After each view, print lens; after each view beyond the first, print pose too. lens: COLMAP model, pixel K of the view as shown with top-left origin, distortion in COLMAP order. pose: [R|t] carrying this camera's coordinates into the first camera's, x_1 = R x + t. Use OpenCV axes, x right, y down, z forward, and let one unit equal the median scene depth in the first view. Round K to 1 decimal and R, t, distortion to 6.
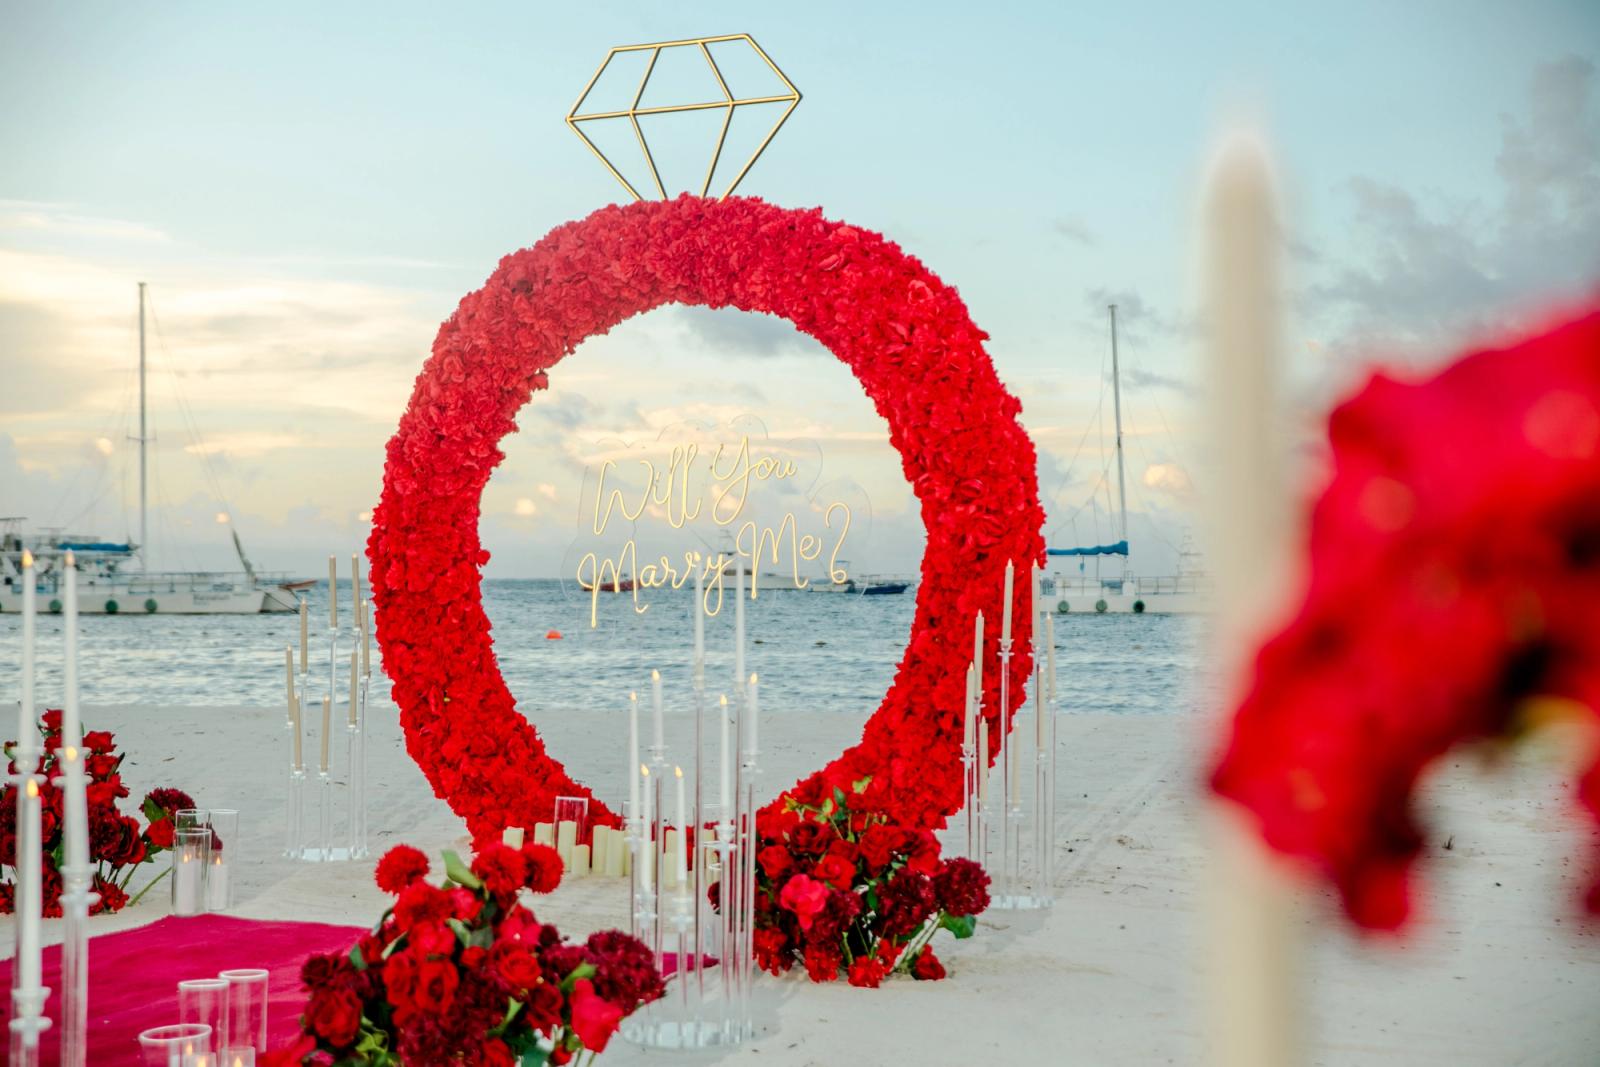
lens RADIAL K [[2711.6, 0, 807.8], [0, 2711.6, 539.6], [0, 0, 1]] dist [0.171215, 0.000000]
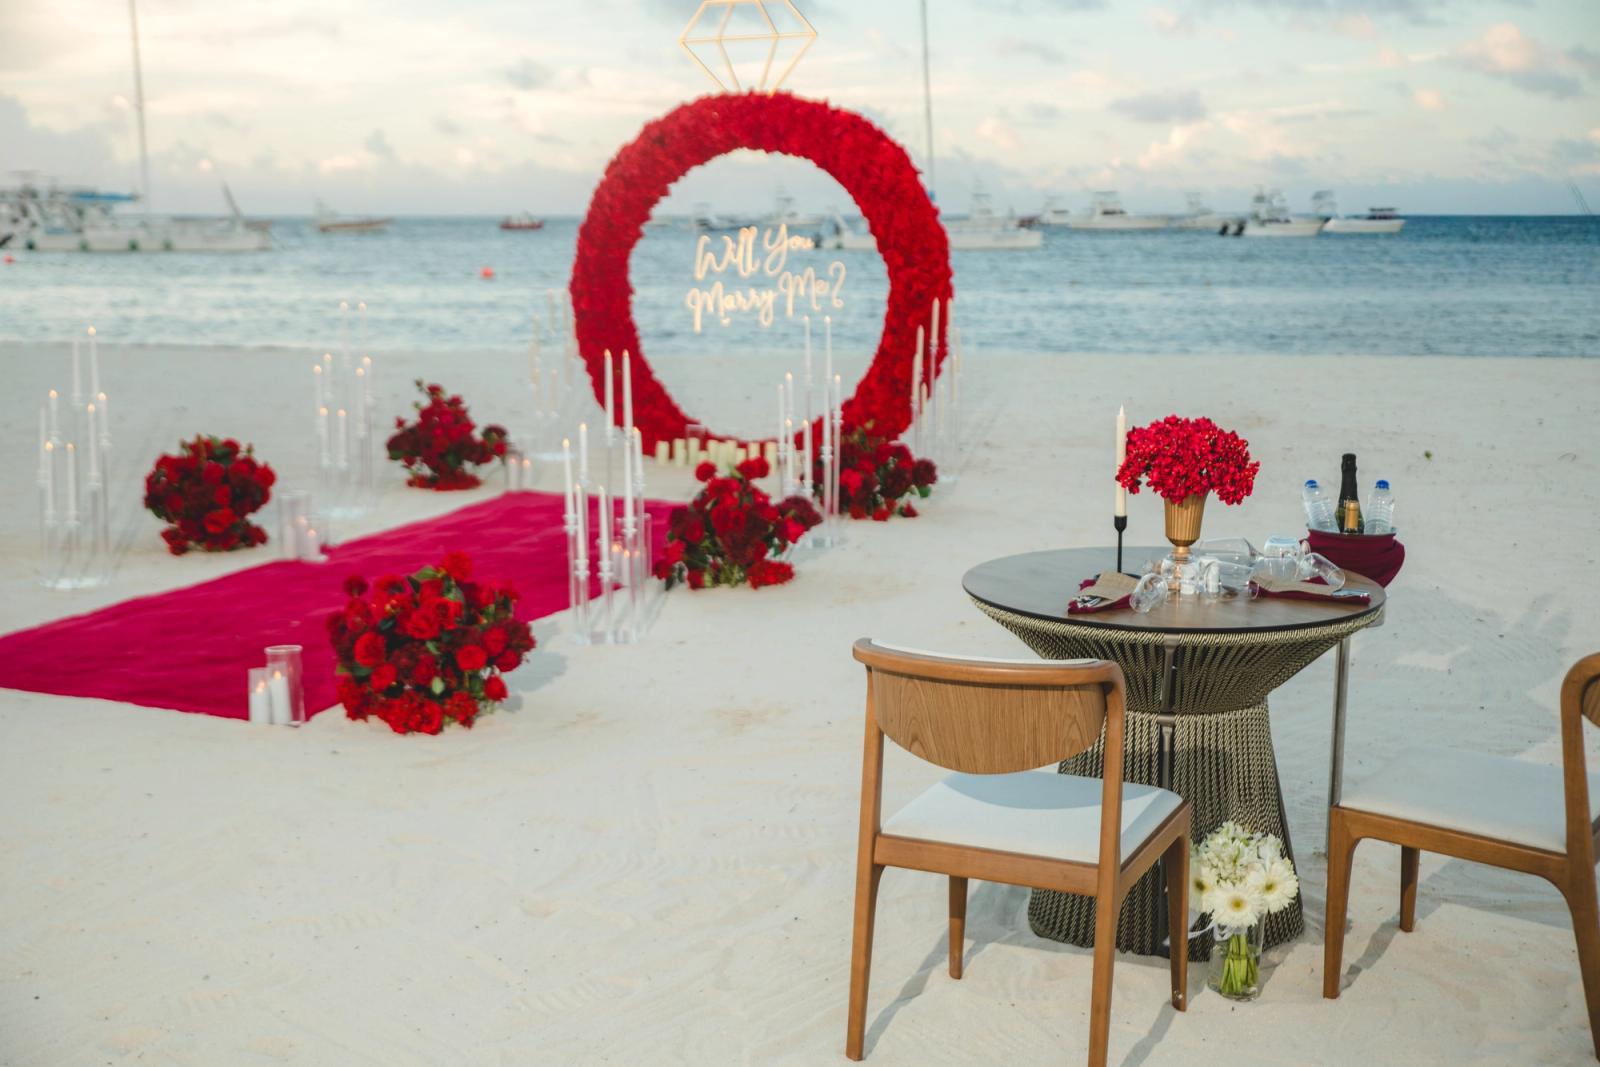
lens RADIAL K [[2223.1, 0, 819.8], [0, 2223.1, 582.3], [0, 0, 1]] dist [0.047729, 0.000000]
pose [[0.997364, -0.017968, 0.070300, -0.111569], [0.004970, 0.983495, 0.180865, -0.074407], [-0.072390, -0.180039, 0.980992, -0.511957]]
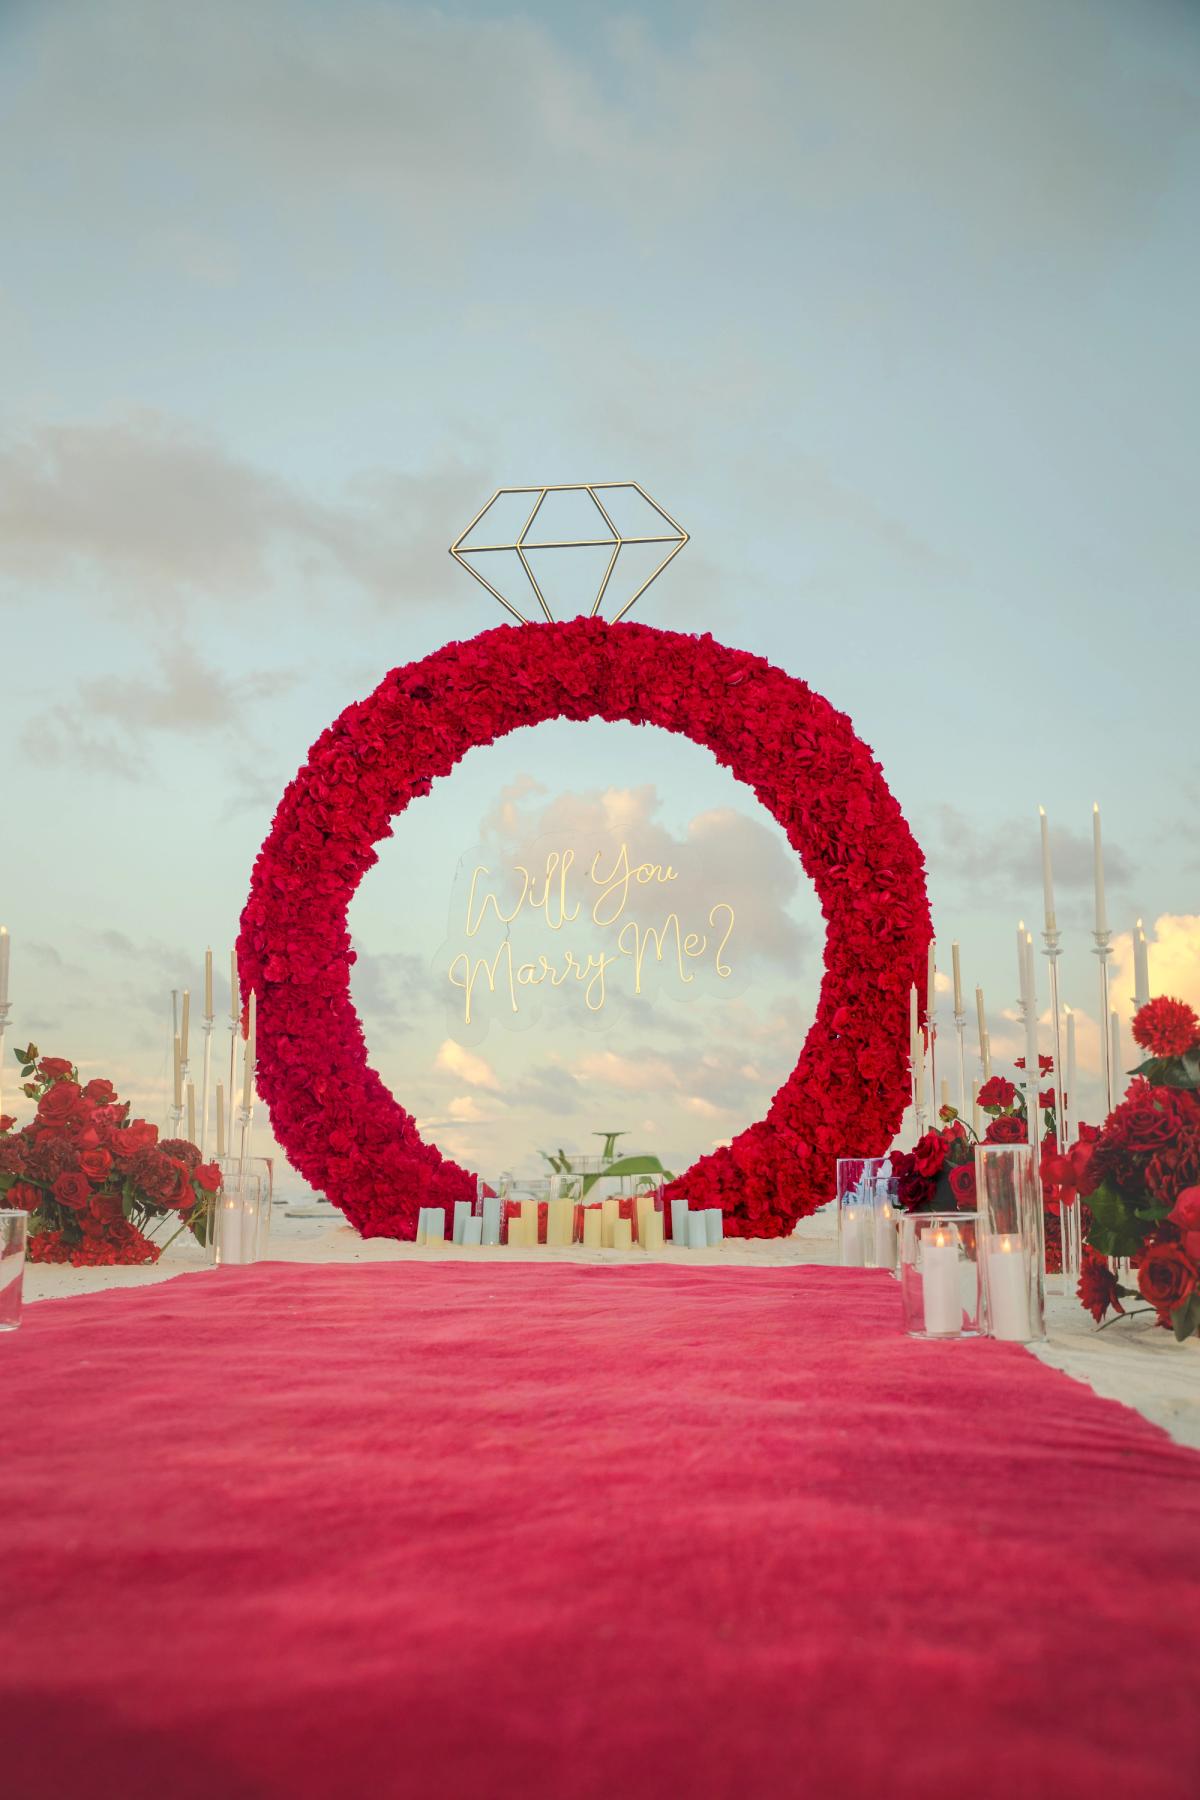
lens RADIAL K [[2084.8, 0, 605.3], [0, 2084.8, 905.6], [0, 0, 1]] dist [-0.027928, 0.000000]
pose [[0.938282, 0.042002, 0.343313, -0.324007], [0.007184, 0.990018, -0.140755, 0.106593], [-0.345798, 0.134534, 0.928614, 0.246609]]
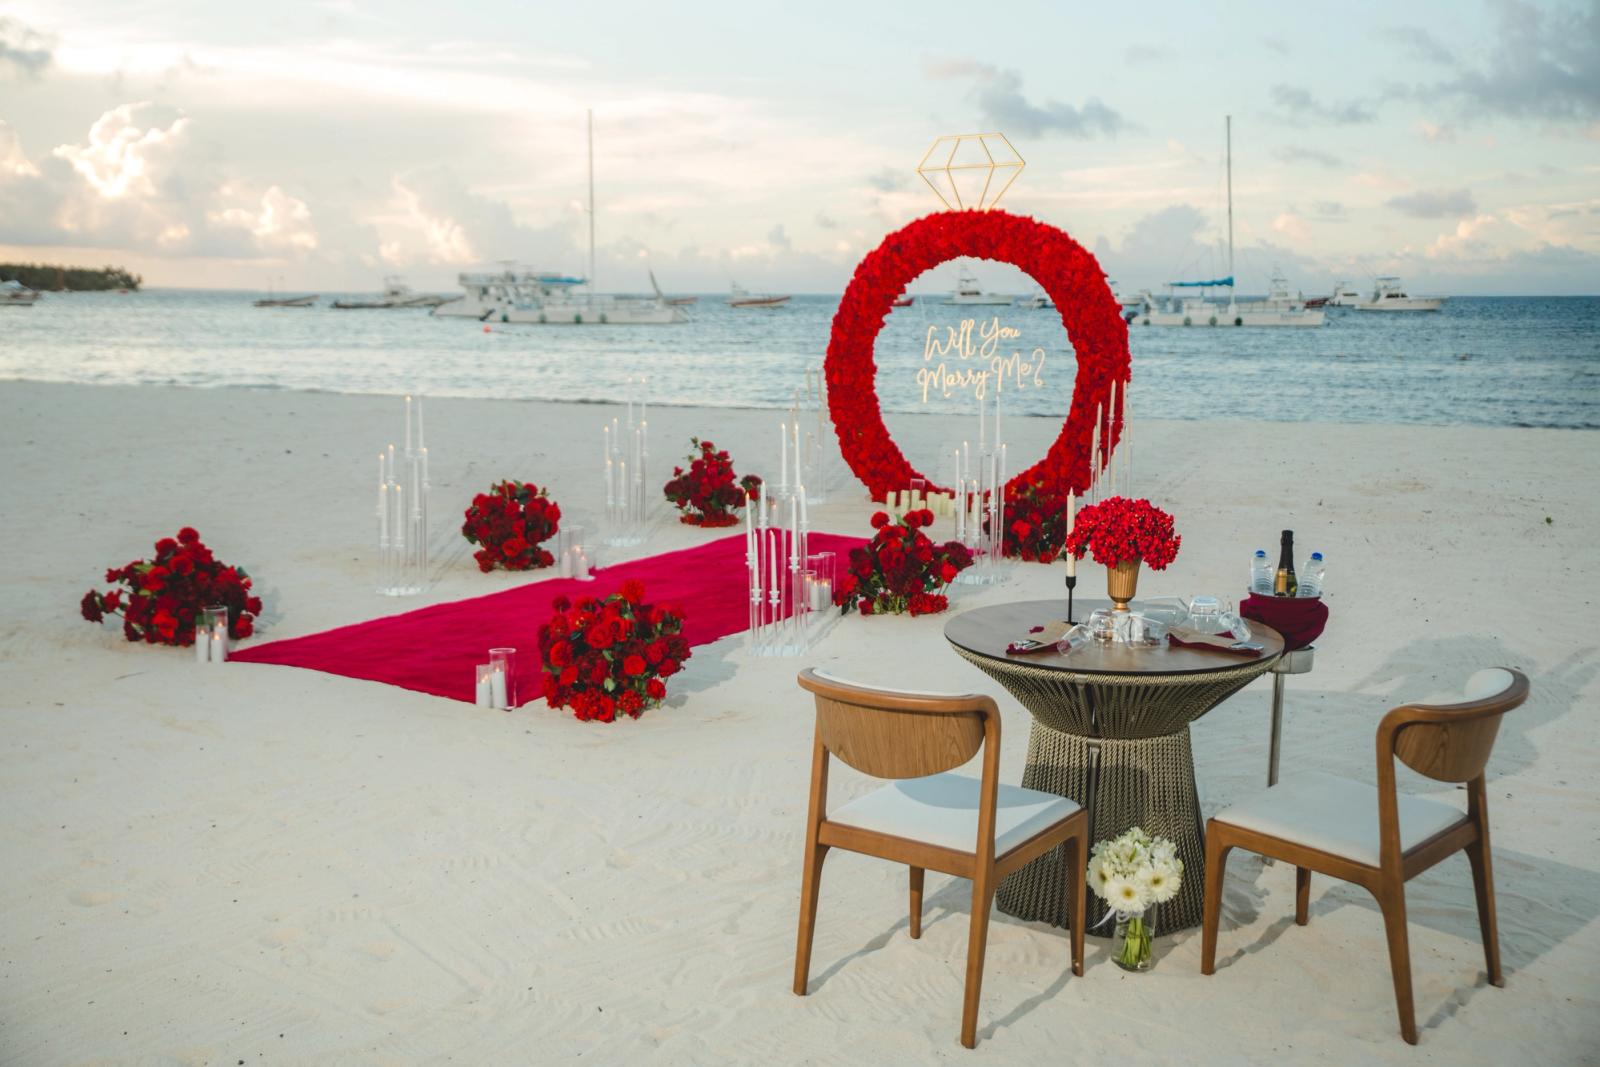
lens RADIAL K [[1853.1, 0, 782.0], [0, 1853.1, 566.9], [0, 0, 1]] dist [-0.027928, 0.000000]
pose [[0.992082, 0.017097, -0.124423, -0.005438], [0.003603, 0.986409, 0.164268, -0.088779], [0.125541, -0.163415, 0.978537, -0.545812]]
